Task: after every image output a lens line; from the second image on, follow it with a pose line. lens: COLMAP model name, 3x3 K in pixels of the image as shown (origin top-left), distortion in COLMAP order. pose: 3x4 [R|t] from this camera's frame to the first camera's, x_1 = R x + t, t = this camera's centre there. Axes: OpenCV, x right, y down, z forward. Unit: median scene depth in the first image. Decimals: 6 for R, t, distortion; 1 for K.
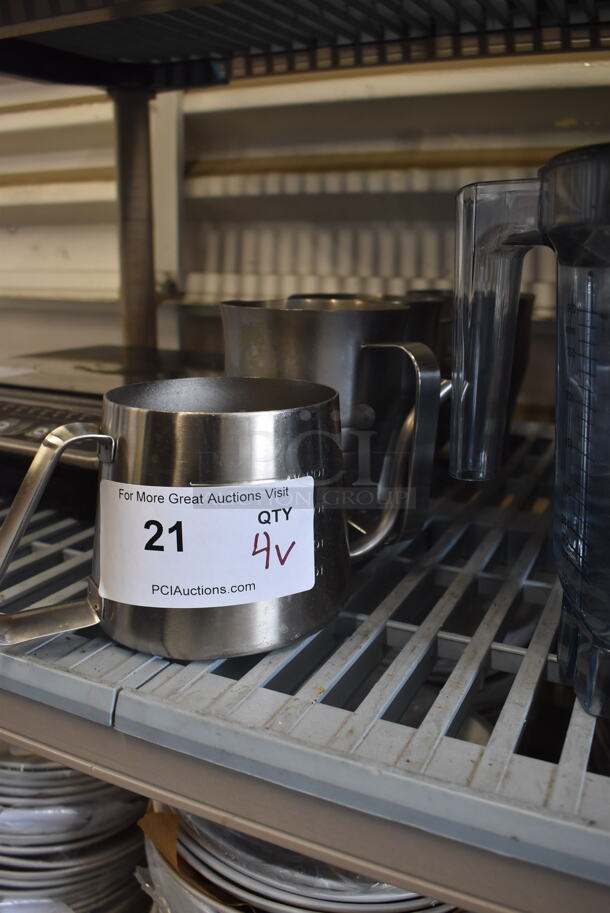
lens RADIAL K [[788.5, 0, 308.1], [0, 788.5, 451.0], [0, 0, 1]] dist [-0.086921, 0.003654]
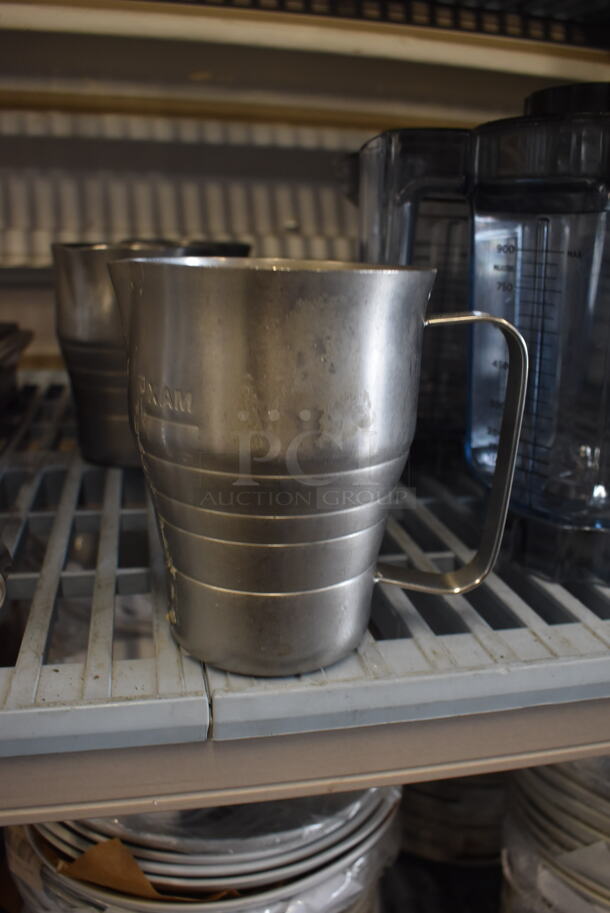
lens RADIAL K [[788.5, 0, 317.8], [0, 788.5, 435.7], [0, 0, 1]] dist [-0.086921, 0.003654]
pose [[0.789317, -0.146440, 0.596267, -0.228357], [0.123119, 0.989166, 0.079953, -0.013598], [-0.601516, 0.010304, 0.798795, 0.081900]]
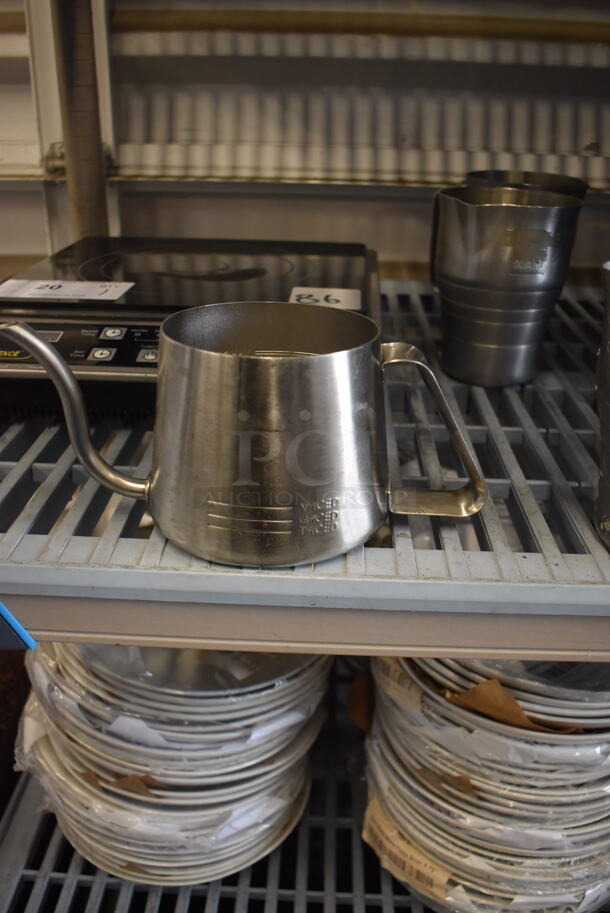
lens RADIAL K [[788.5, 0, 306.9], [0, 788.5, 459.0], [0, 0, 1]] dist [-0.086921, 0.003654]
pose [[0.913427, -0.179319, 0.365372, -0.424754], [0.091607, 0.965257, 0.244717, -0.091943], [-0.396560, -0.190061, 0.898119, 0.057287]]
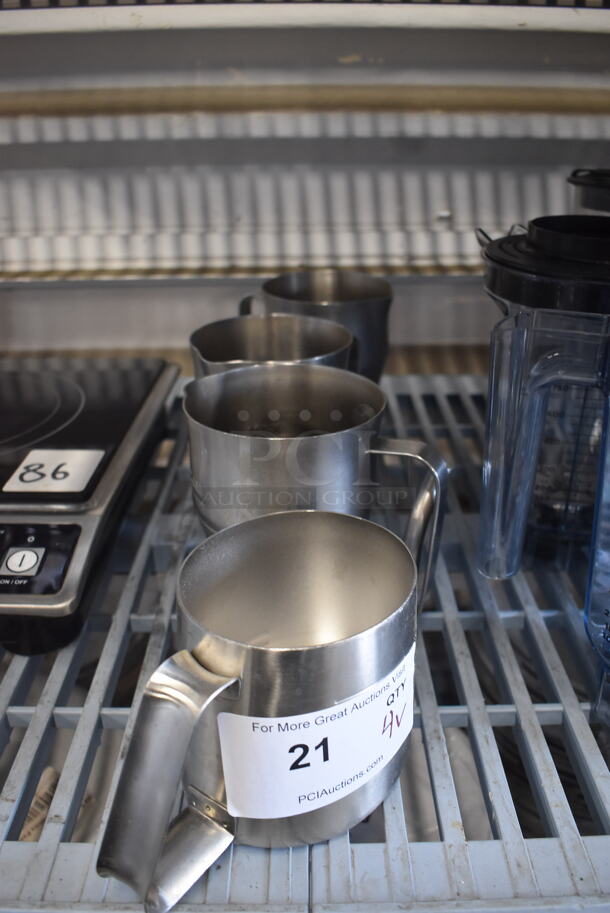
lens RADIAL K [[788.5, 0, 311.3], [0, 788.5, 454.2], [0, 0, 1]] dist [-0.086921, 0.003654]
pose [[0.899003, -0.210145, 0.384231, -0.183211], [0.122711, 0.963081, 0.239620, -0.186601], [-0.420400, -0.168270, 0.891599, 0.074023]]
